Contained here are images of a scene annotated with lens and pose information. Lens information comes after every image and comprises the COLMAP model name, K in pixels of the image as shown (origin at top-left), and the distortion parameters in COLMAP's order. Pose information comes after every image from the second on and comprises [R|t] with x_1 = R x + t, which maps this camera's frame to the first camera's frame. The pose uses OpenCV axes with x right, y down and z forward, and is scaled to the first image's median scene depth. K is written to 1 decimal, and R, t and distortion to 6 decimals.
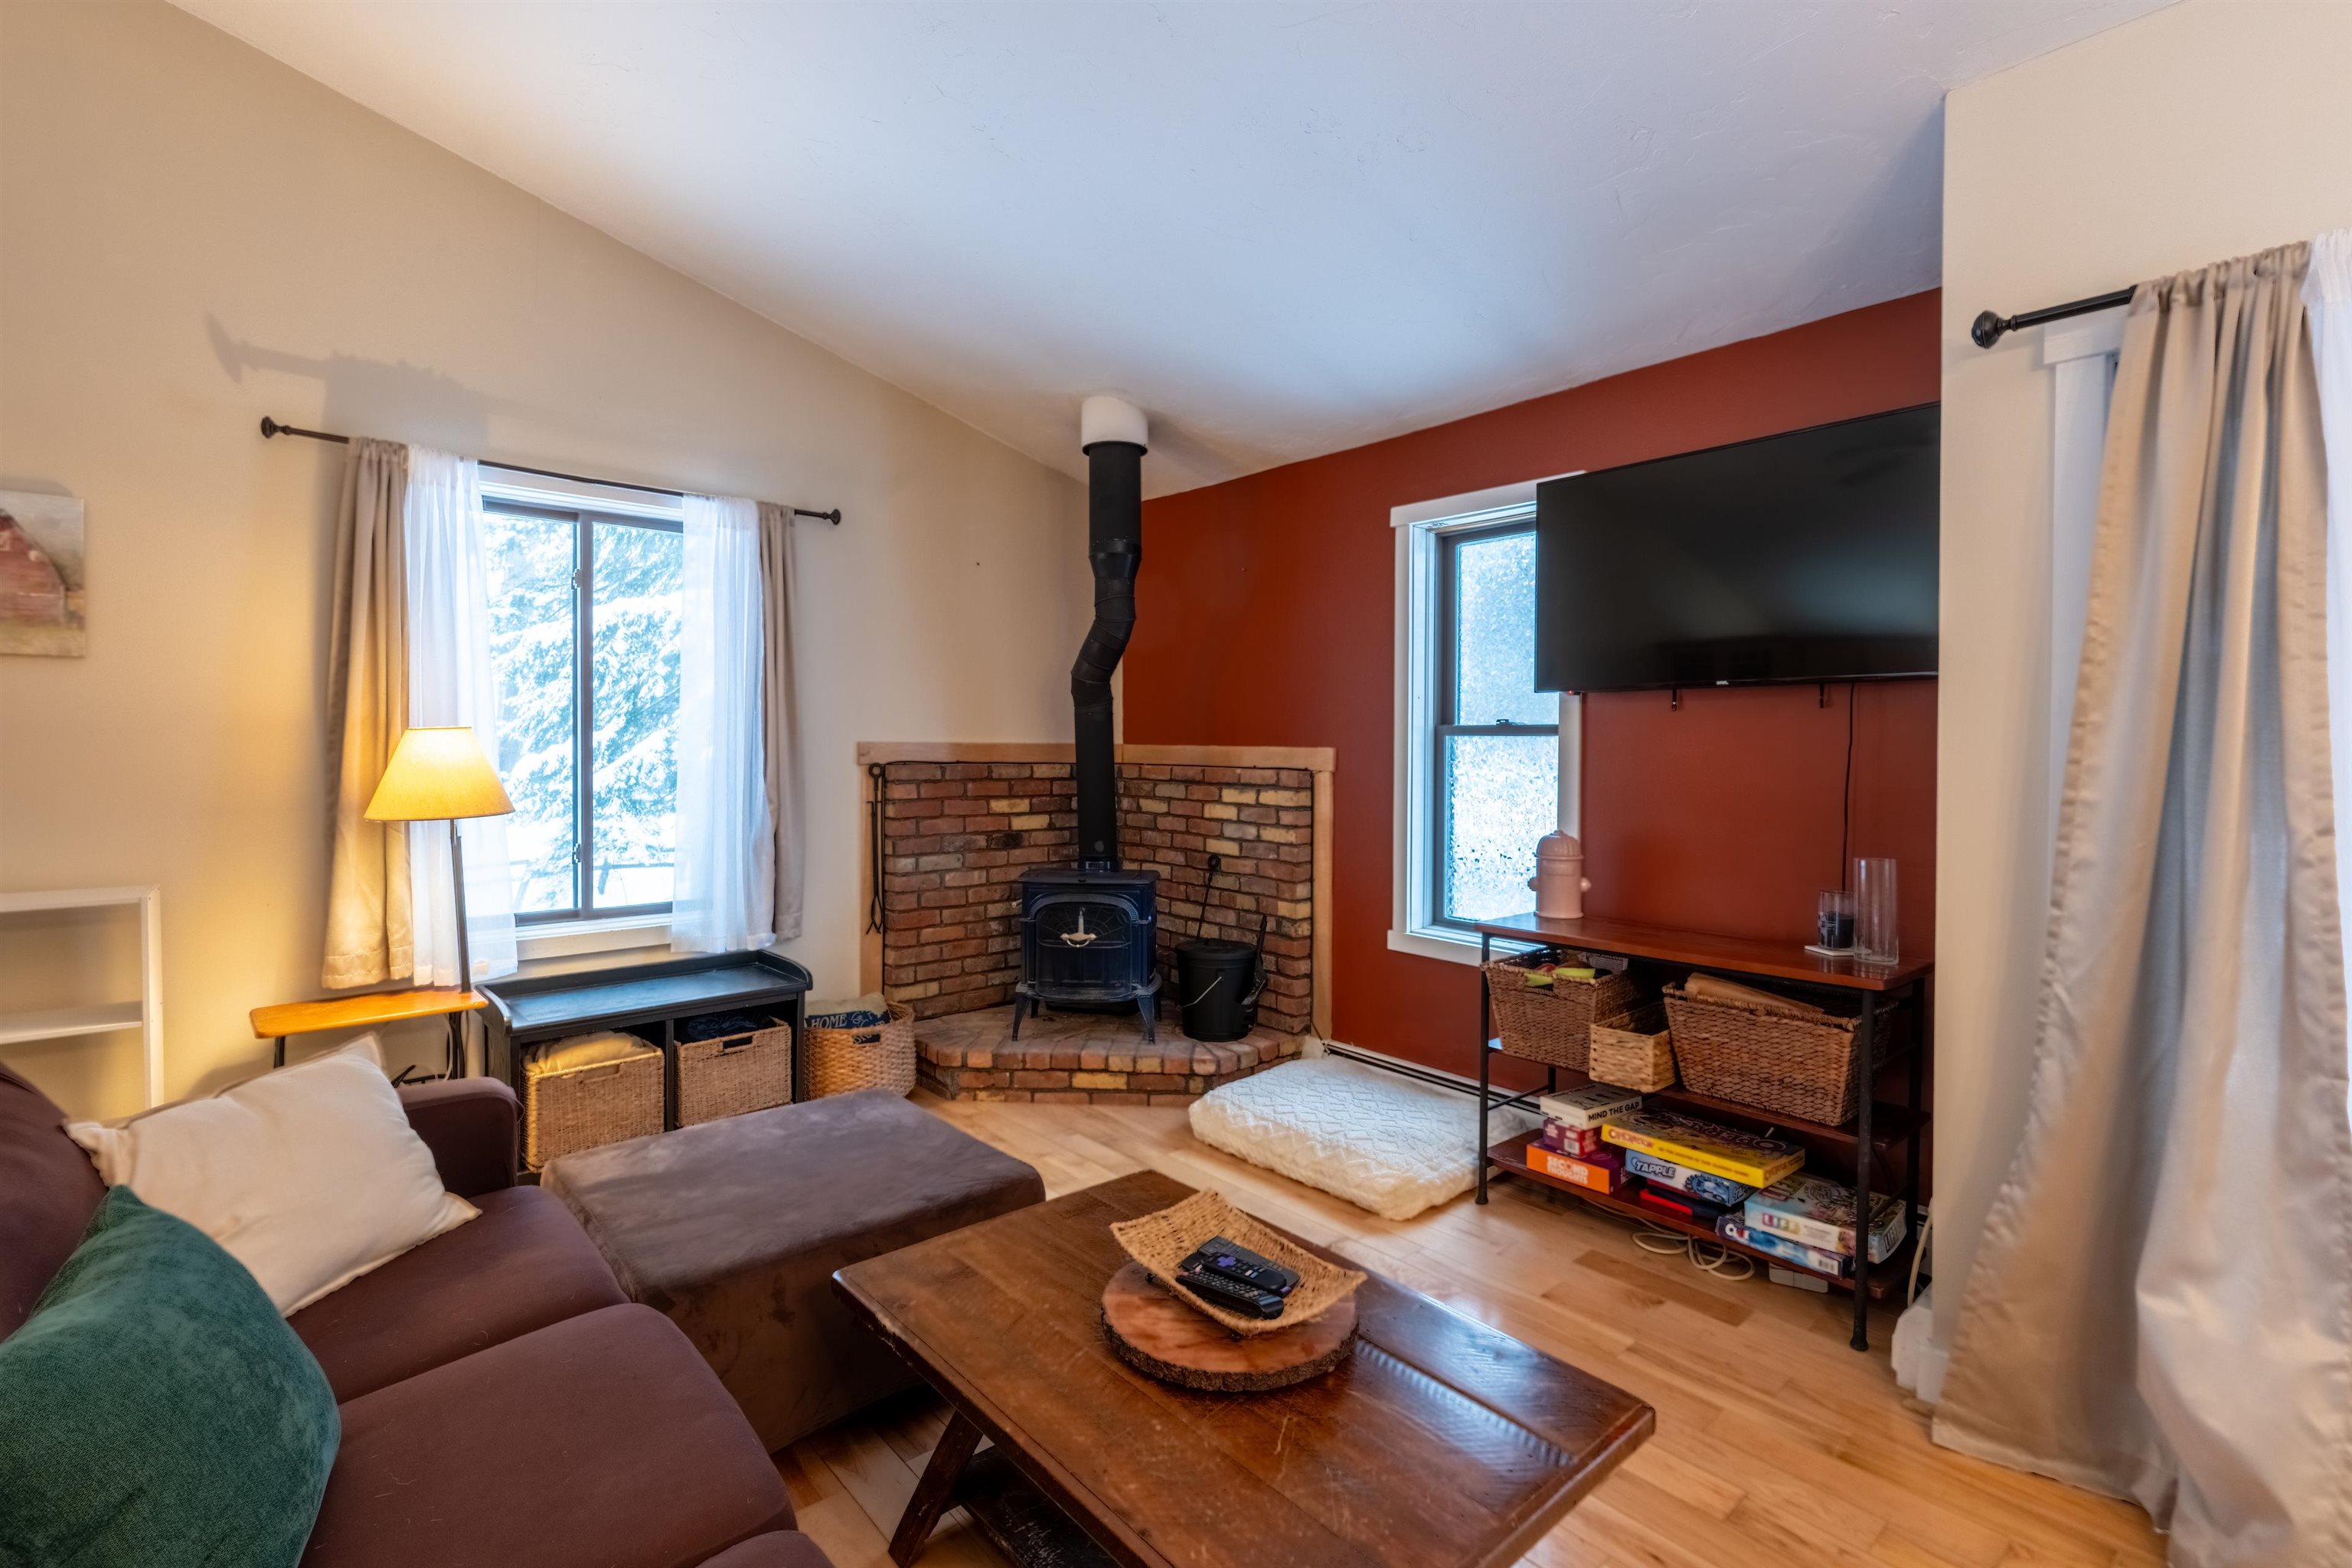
lens RADIAL K [[1077.3, 0, 1153.4], [0, 1077.3, 755.1], [0, 0, 1]] dist [0.012879, 0.000327]
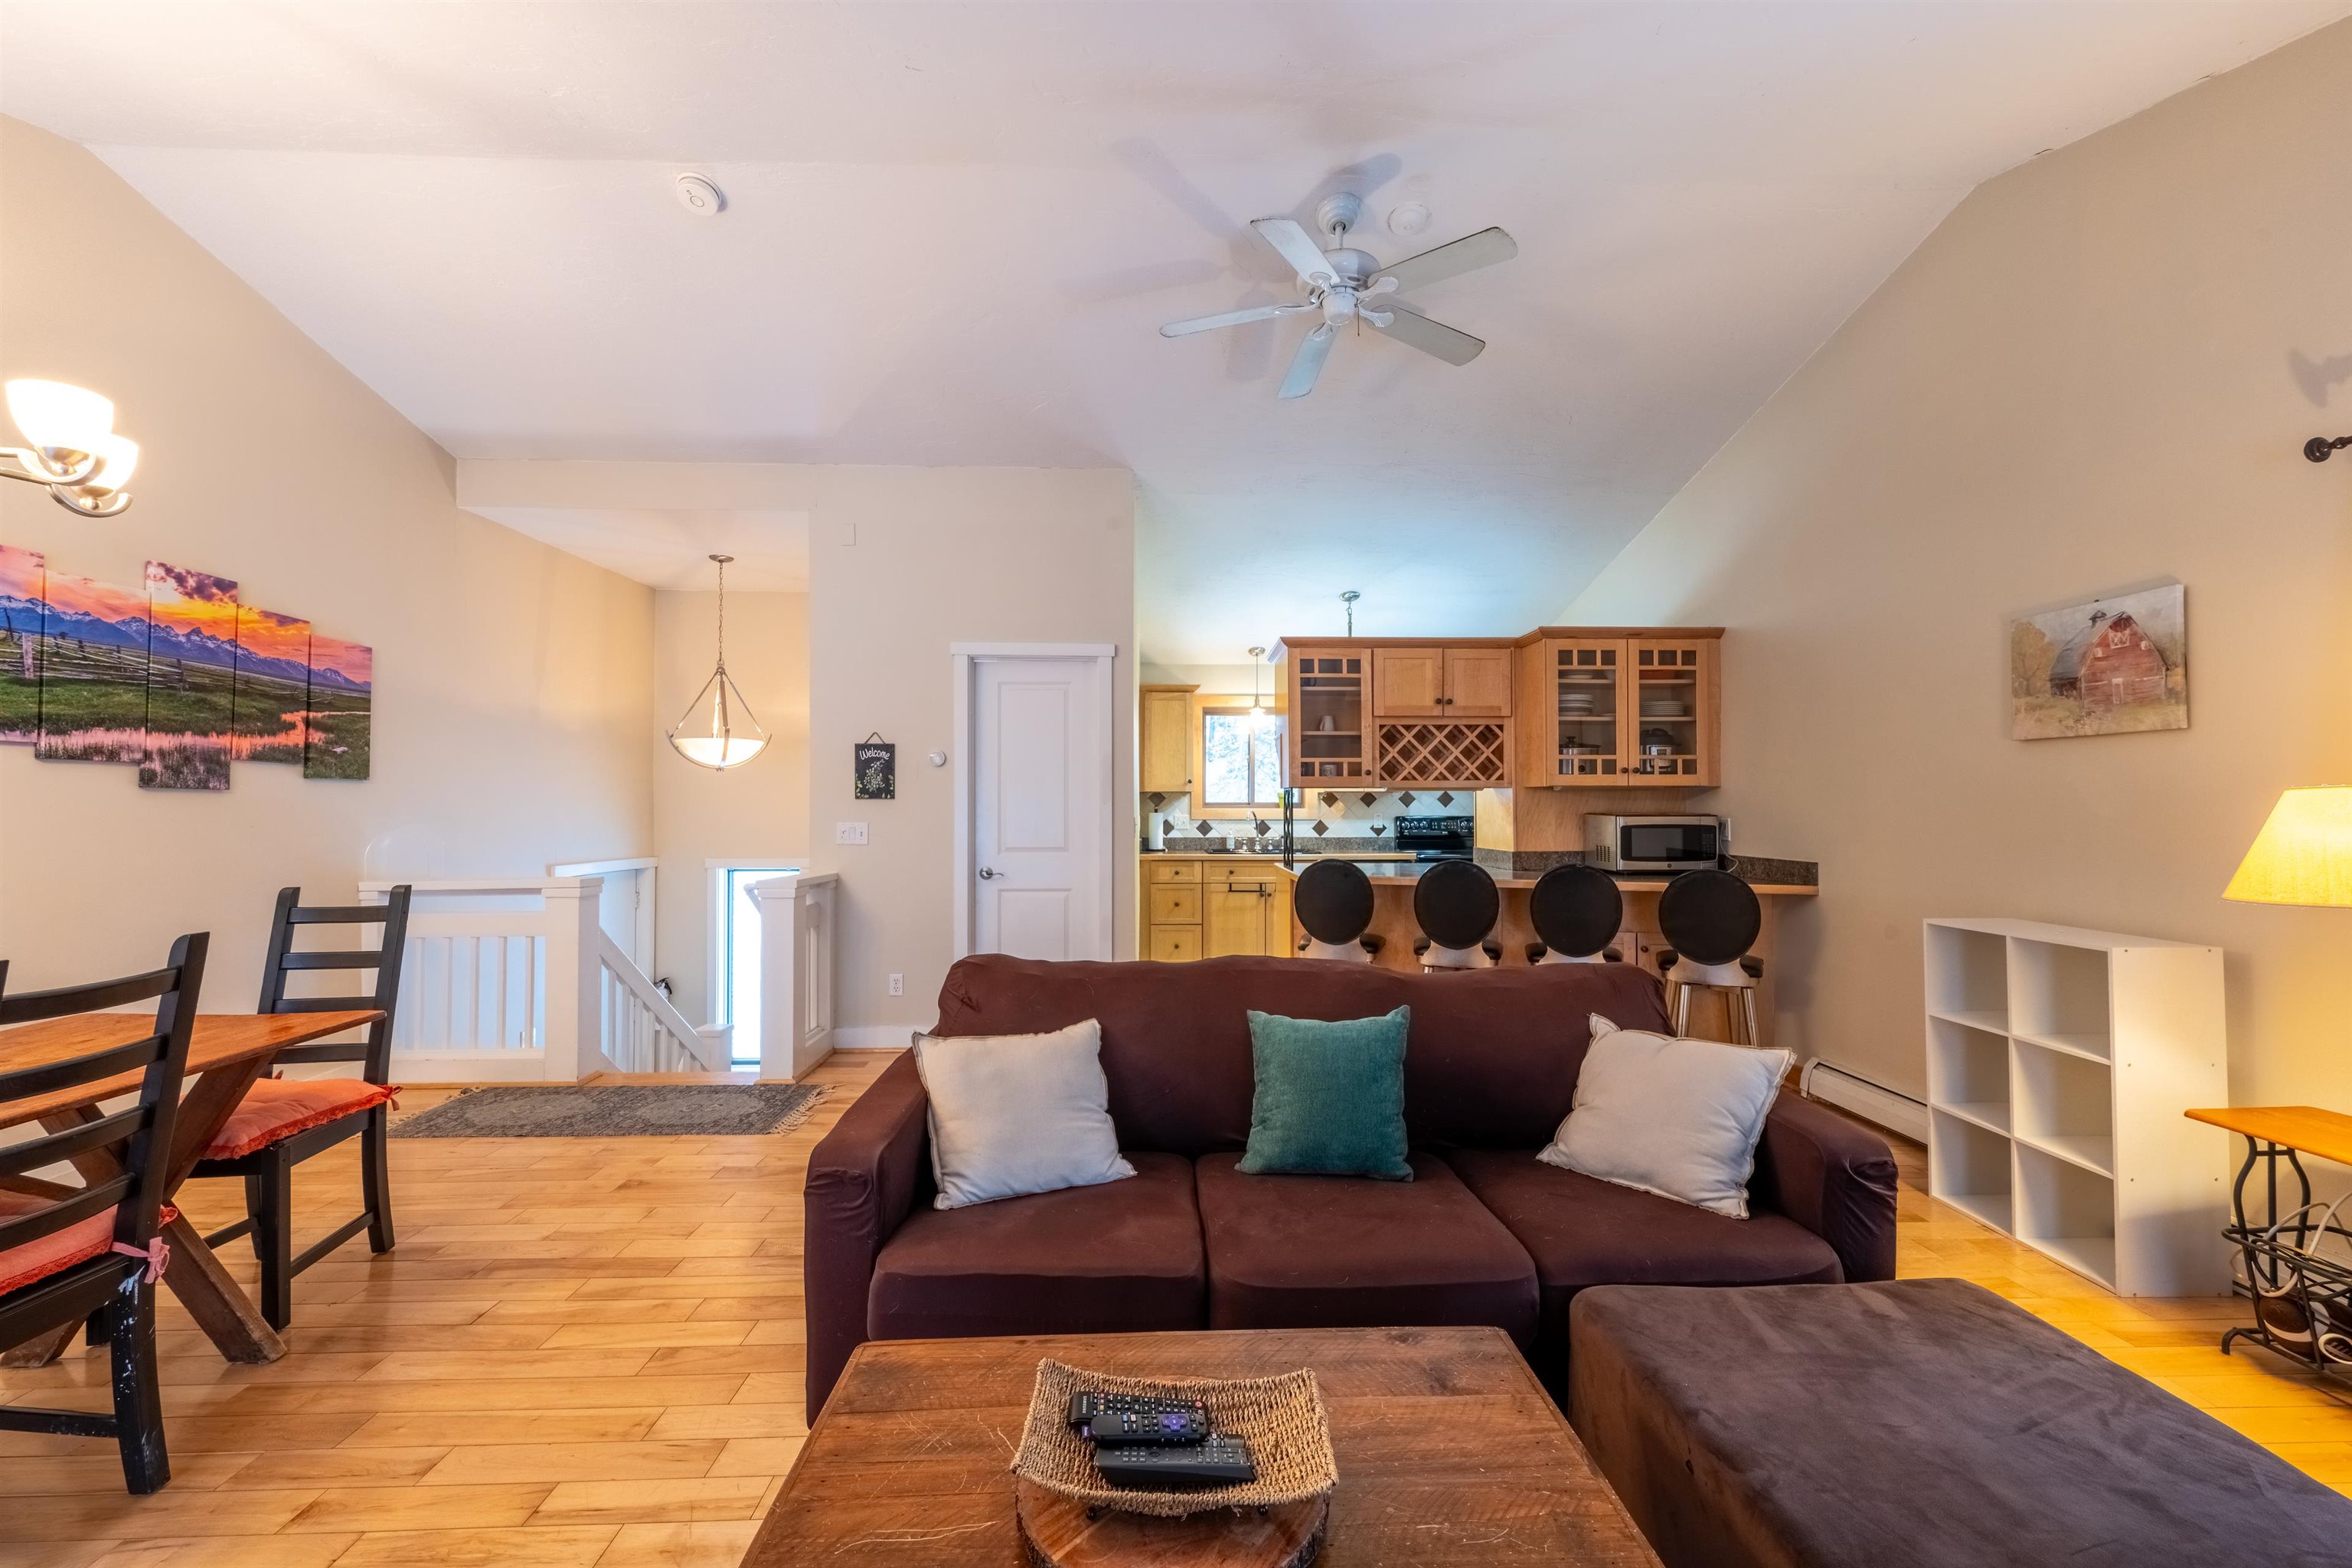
lens RADIAL K [[891.4, 0, 1170.0], [0, 891.4, 786.5], [0, 0, 1]] dist [0.000094, 0.000086]
pose [[-0.610965, -0.016644, -0.791482, 0.237642], [-0.010560, 0.999861, -0.012874, -0.007985], [0.791587, 0.000492, -0.611056, 0.534193]]
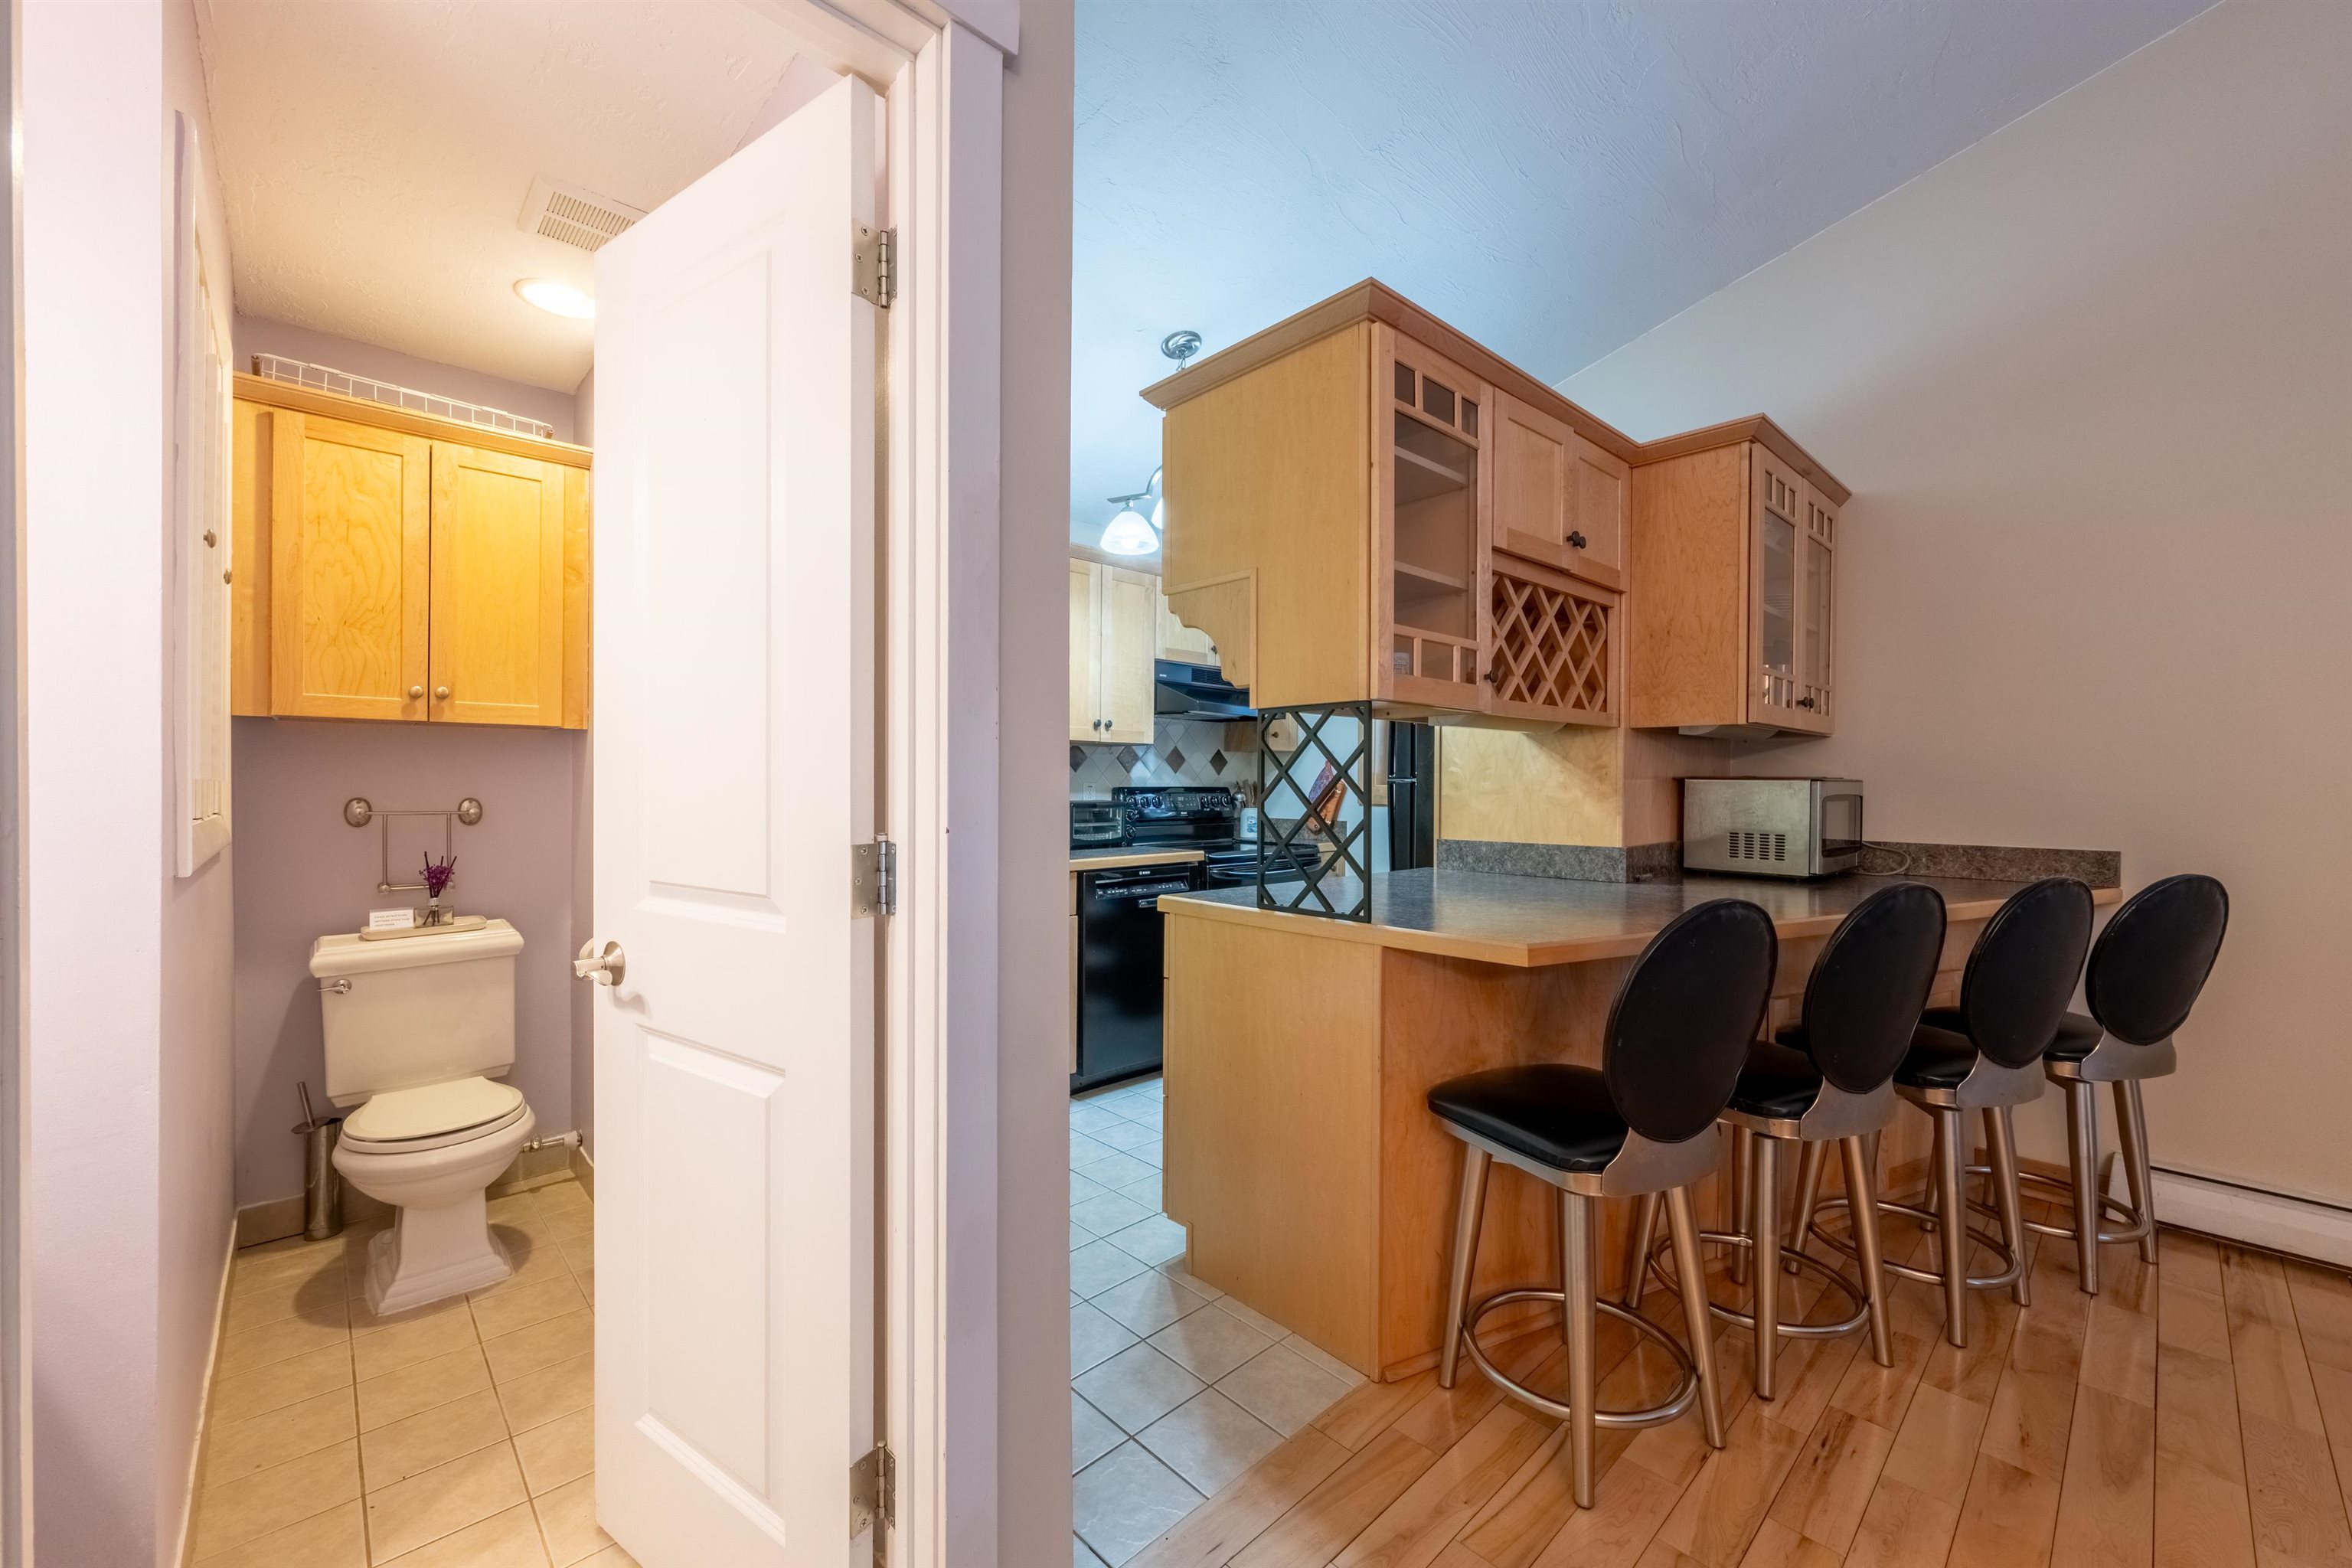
lens RADIAL K [[929.3, 0, 1186.7], [0, 929.3, 780.0], [0, 0, 1]] dist [-0.002917, 0.000050]
pose [[0.073706, -0.005094, -0.997267, -0.385893], [-0.020205, 0.999774, -0.006600, 0.022979], [0.997075, 0.020636, 0.073587, -0.231558]]
